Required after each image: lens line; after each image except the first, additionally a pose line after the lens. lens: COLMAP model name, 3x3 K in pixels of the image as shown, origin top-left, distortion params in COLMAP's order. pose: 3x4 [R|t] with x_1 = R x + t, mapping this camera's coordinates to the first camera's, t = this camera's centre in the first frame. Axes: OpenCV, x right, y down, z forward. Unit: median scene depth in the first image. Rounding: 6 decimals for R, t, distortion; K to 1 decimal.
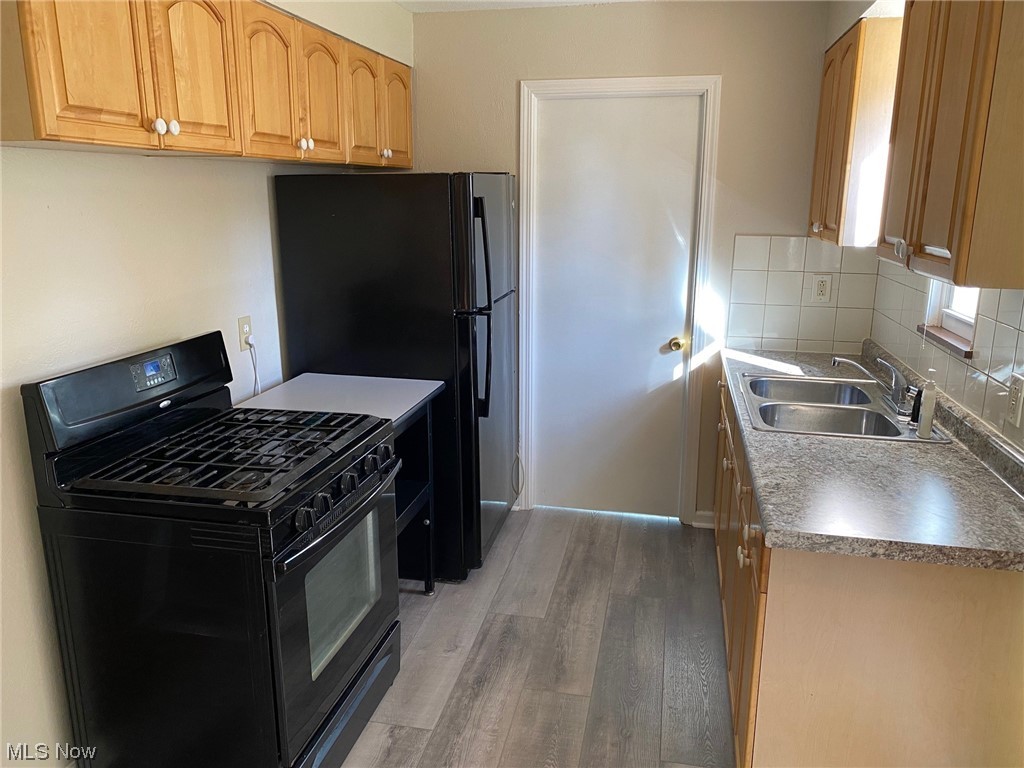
lens RADIAL K [[772.1, 0, 515.3], [0, 772.1, 383.2], [0, 0, 1]] dist [0.034859, -0.030000]
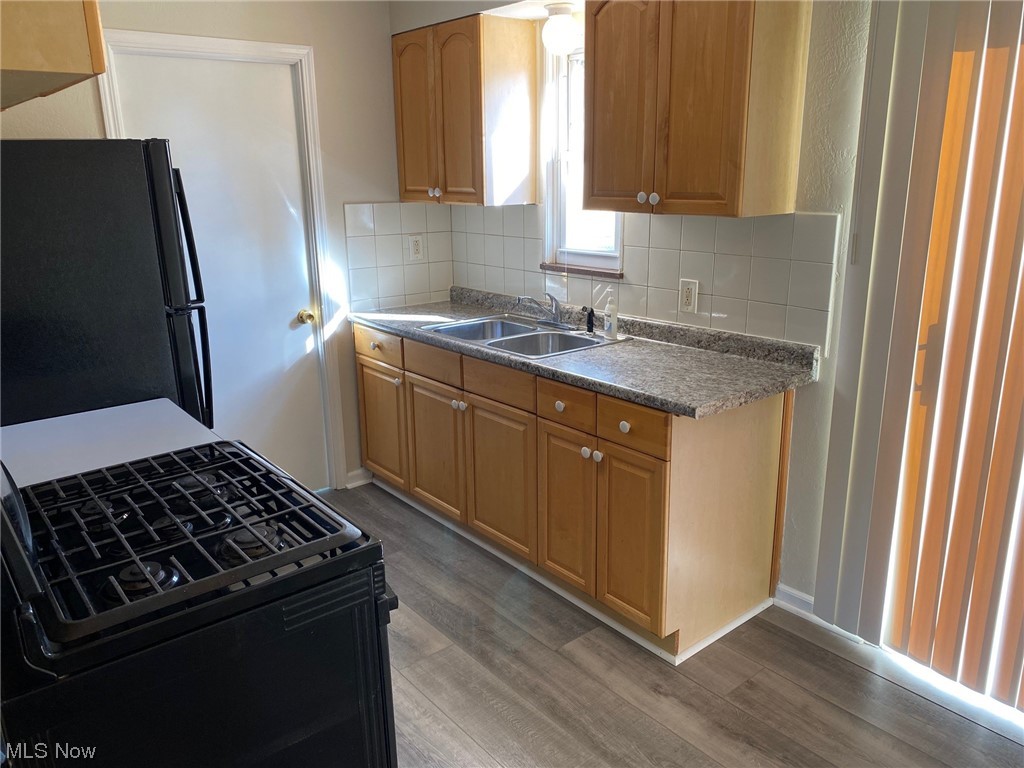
lens RADIAL K [[772.1, 0, 503.0], [0, 772.1, 379.8], [0, 0, 1]] dist [0.034859, -0.030000]
pose [[0.629448, -0.219725, 0.745330, -0.543034], [0.201213, 0.972561, 0.116785, -0.051294], [-0.750539, 0.076460, 0.656388, 0.222956]]
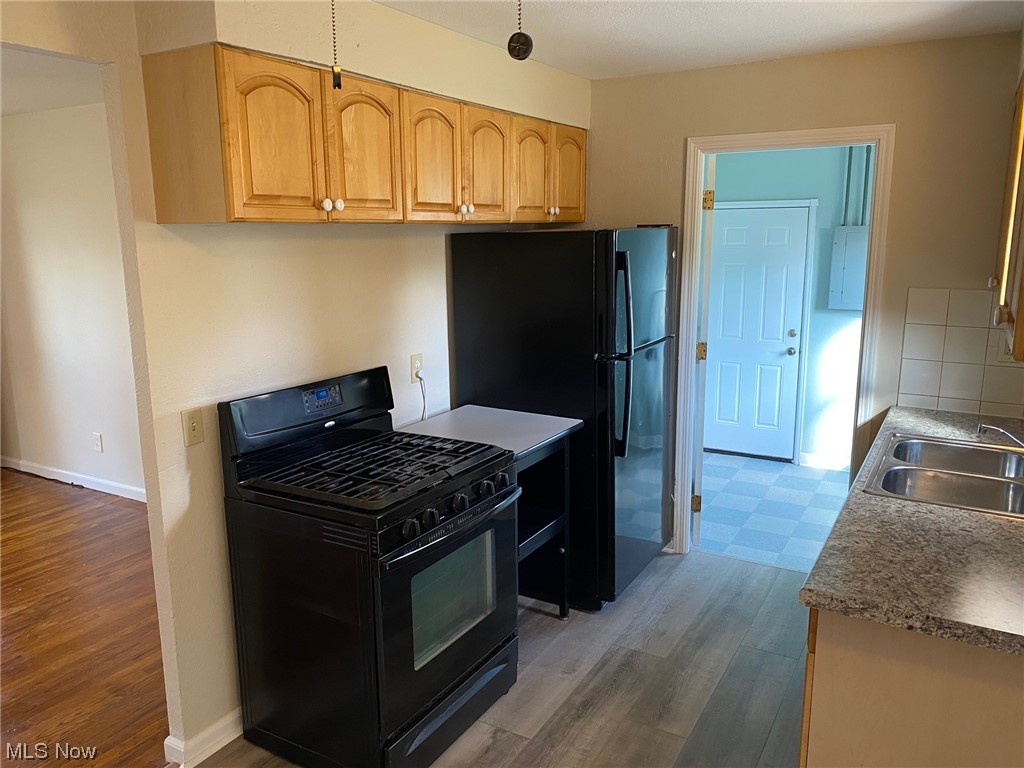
lens RADIAL K [[772.1, 0, 512.9], [0, 772.1, 386.8], [0, 0, 1]] dist [0.034859, -0.030000]
pose [[0.949917, 0.053727, -0.307850, 0.162406], [-0.066032, 0.997376, -0.029688, -0.012291], [0.305447, 0.048529, 0.950972, -0.063610]]
